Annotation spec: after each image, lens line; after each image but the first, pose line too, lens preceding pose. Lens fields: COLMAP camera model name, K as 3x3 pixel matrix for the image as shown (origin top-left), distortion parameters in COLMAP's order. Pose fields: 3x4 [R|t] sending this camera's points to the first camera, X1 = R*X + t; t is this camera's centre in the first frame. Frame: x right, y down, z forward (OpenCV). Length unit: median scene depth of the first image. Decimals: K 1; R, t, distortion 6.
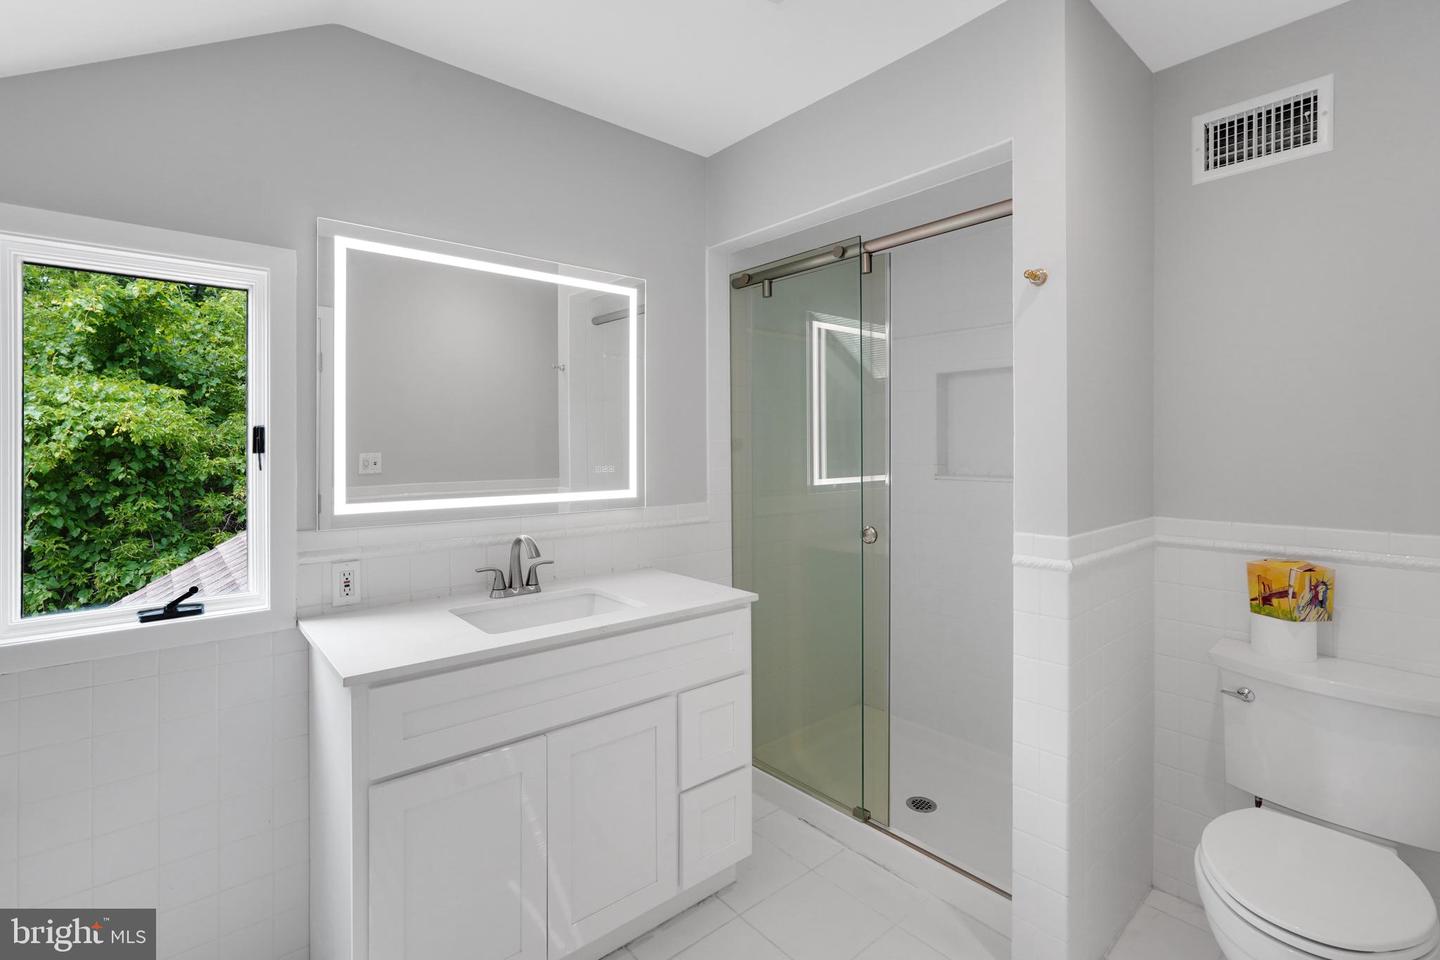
lens RADIAL K [[663.2, 0, 722.2], [0, 663.2, 441.1], [0, 0, 1]] dist [-0.000562, 0.000030]
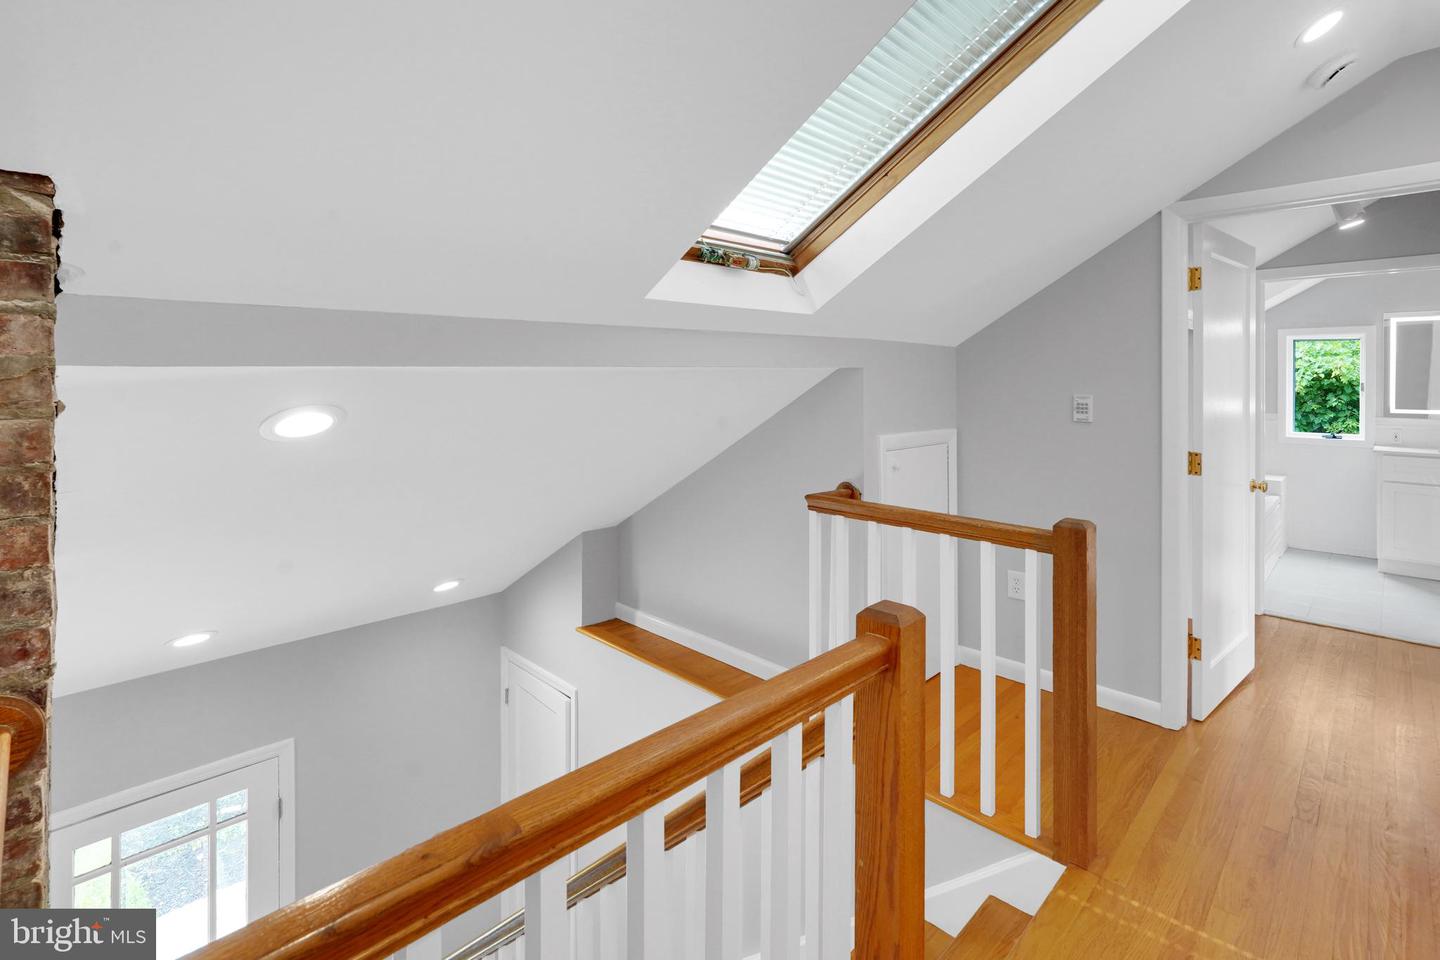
lens RADIAL K [[663.2, 0, 714.6], [0, 663.2, 383.5], [0, 0, 1]] dist [-0.000562, 0.000030]
pose [[0.073447, 0.000375, -0.997299, 0.517167], [-0.002676, 0.999996, 0.000179, 0.008703], [0.997296, 0.002656, 0.073448, -0.542656]]
